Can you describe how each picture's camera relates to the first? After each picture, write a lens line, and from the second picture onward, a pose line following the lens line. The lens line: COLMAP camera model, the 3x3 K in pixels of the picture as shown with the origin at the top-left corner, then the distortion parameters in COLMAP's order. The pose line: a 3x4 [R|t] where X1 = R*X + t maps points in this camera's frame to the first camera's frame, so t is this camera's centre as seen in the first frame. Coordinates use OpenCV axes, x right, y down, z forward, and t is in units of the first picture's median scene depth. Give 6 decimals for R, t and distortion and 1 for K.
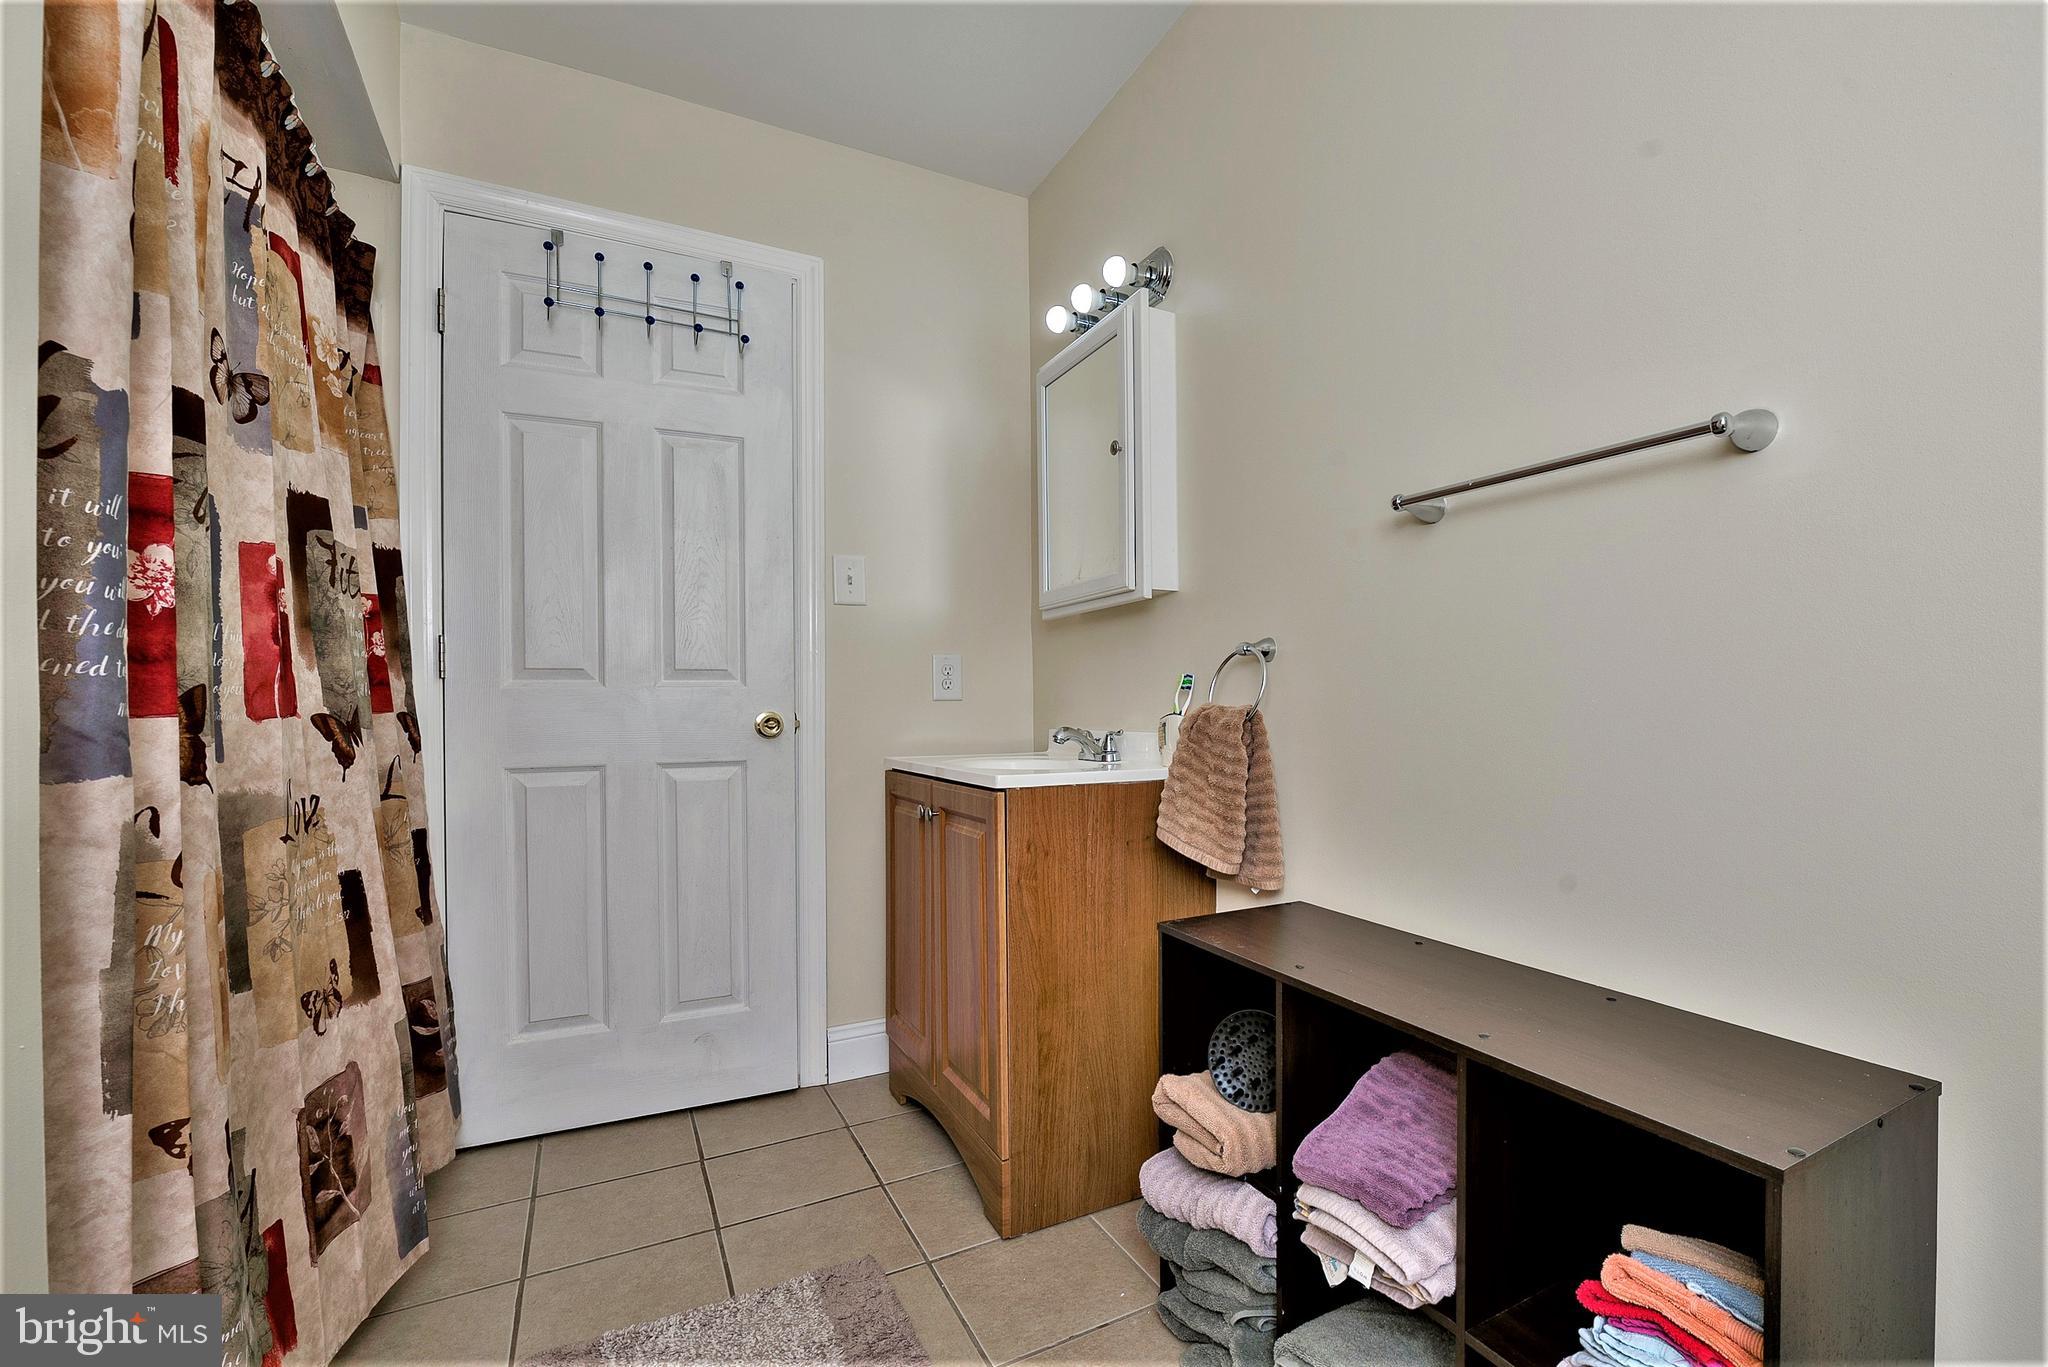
lens RADIAL K [[872.6, 0, 1025.8], [0, 872.6, 712.1], [0, 0, 1]] dist [-0.018814, -0.000280]
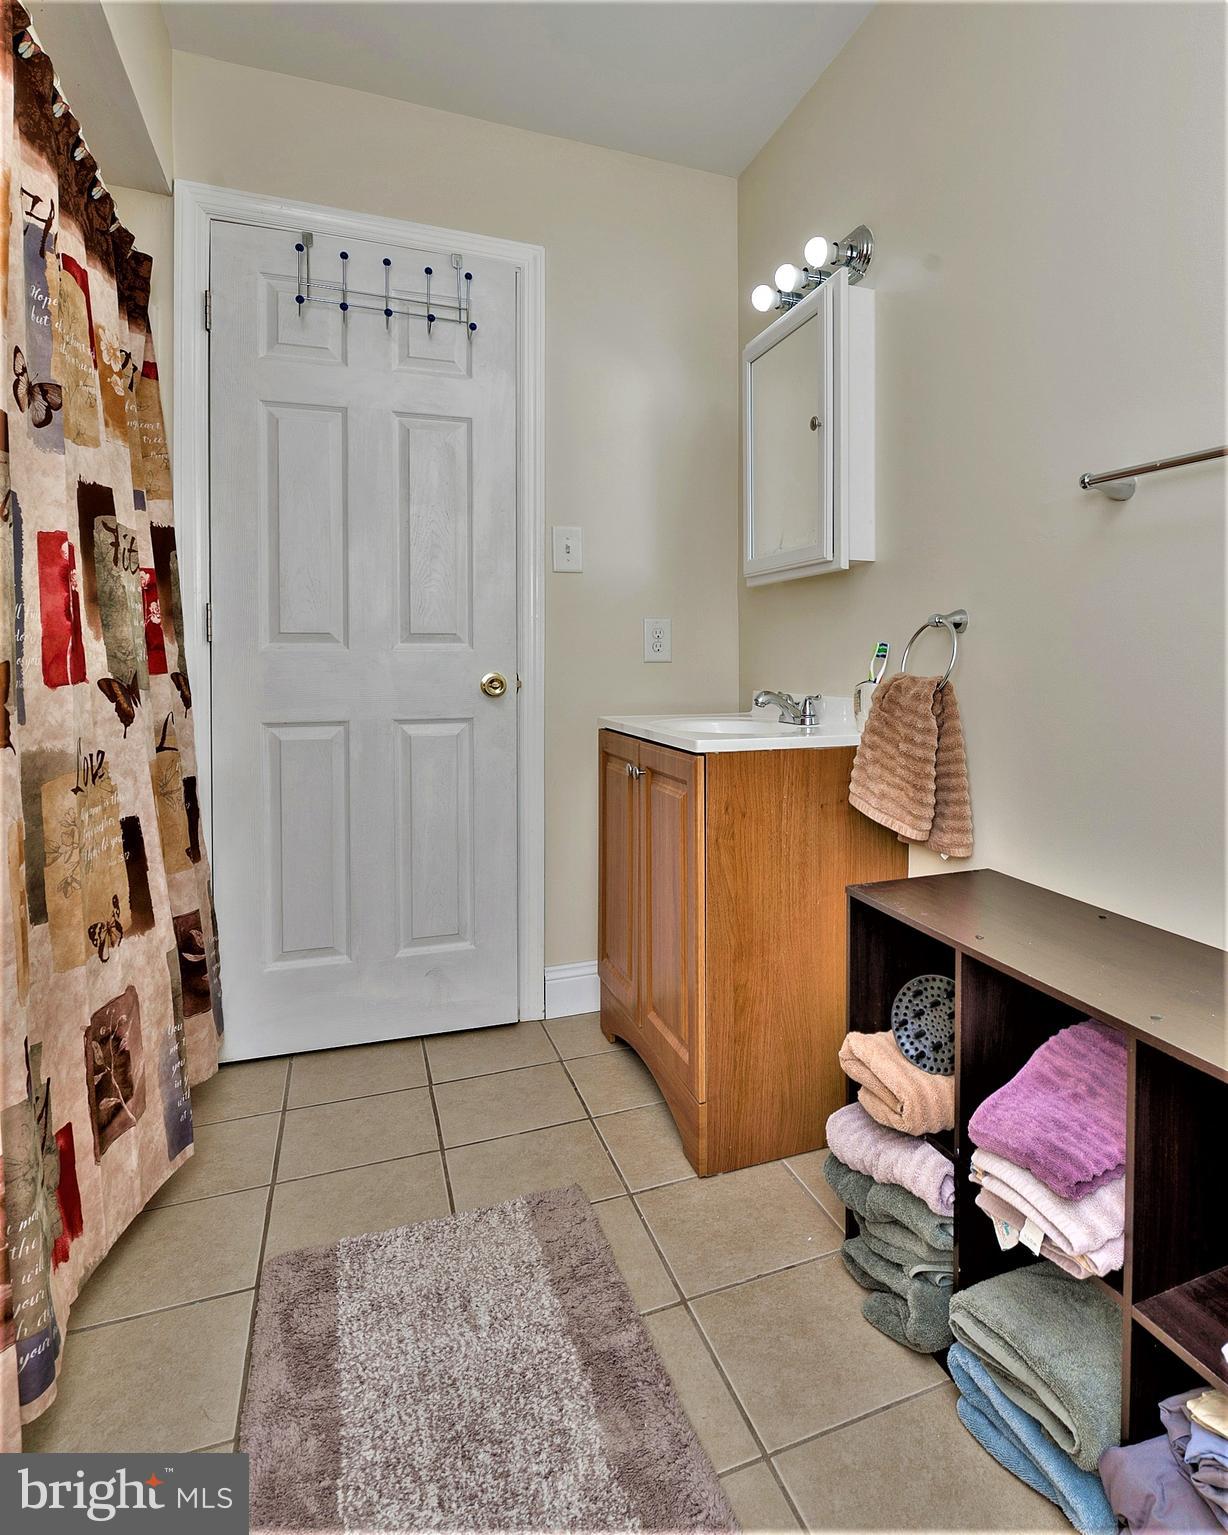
lens RADIAL K [[760.4, 0, 563.5], [0, 760.4, 763.0], [0, 0, 1]] dist [-0.013138, -0.000788]
pose [[0.993984, 0.002068, -0.109508, -0.100676], [-0.001116, 0.999961, 0.008754, 0.099393], [0.109522, -0.008579, 0.993947, 0.065864]]
